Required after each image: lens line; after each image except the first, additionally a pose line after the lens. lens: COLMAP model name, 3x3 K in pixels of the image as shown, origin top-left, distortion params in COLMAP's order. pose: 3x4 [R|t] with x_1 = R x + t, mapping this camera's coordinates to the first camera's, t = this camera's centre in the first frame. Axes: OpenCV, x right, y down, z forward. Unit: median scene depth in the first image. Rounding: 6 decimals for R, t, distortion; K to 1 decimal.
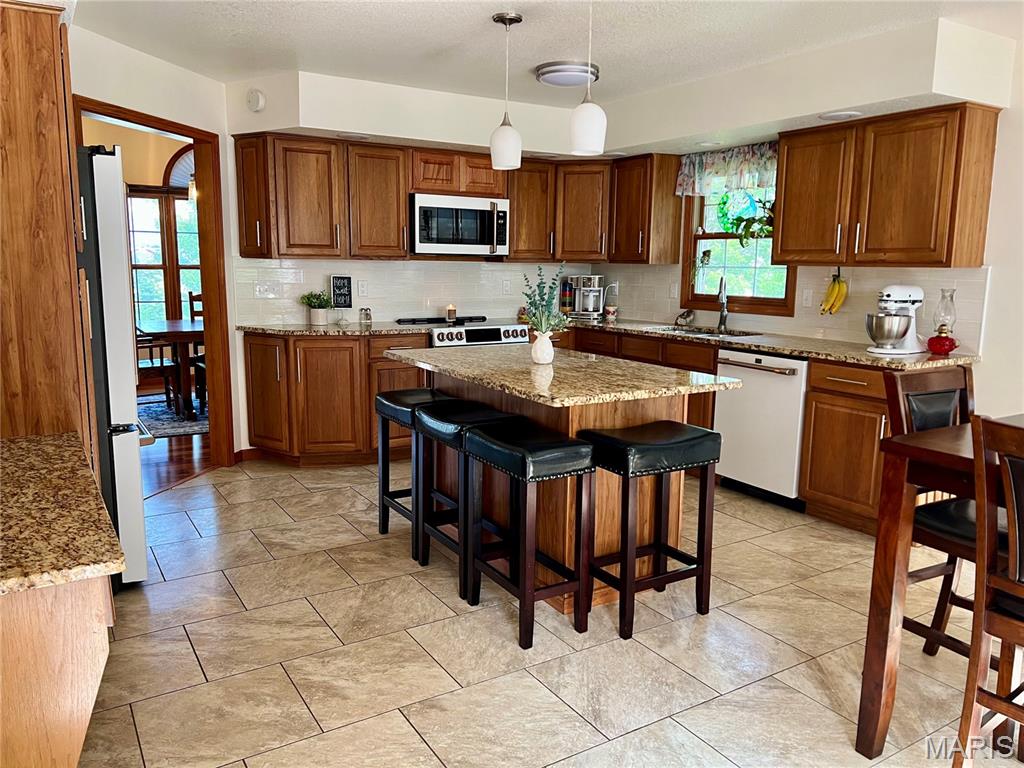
lens RADIAL K [[771.9, 0, 512.0], [0, 771.9, 384.0], [0, 0, 1]] dist [0.065942, -0.084572]
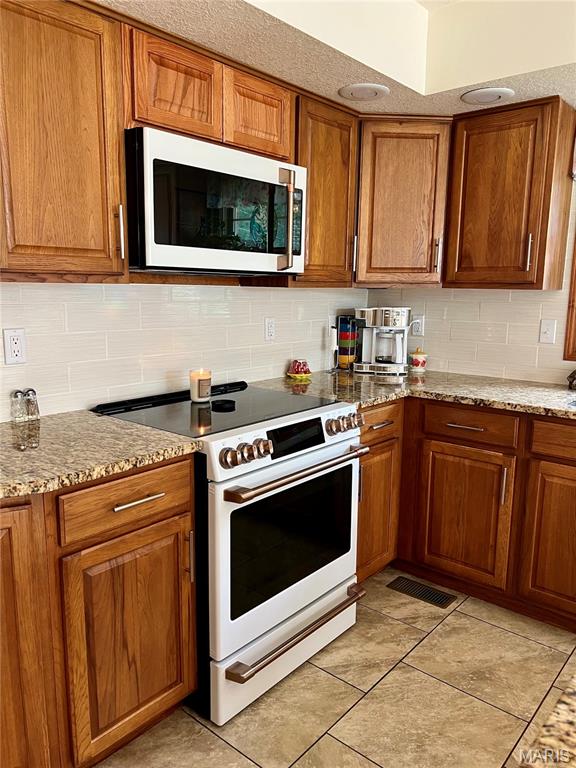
lens RADIAL K [[578.9, 0, 288.0], [0, 578.9, 384.0], [0, 0, 1]] dist [0.065942, -0.084572]
pose [[0.954757, -0.049019, 0.293321, -0.146498], [0.045446, 0.998786, 0.018990, -0.102910], [-0.293895, -0.004800, 0.955826, 0.646571]]
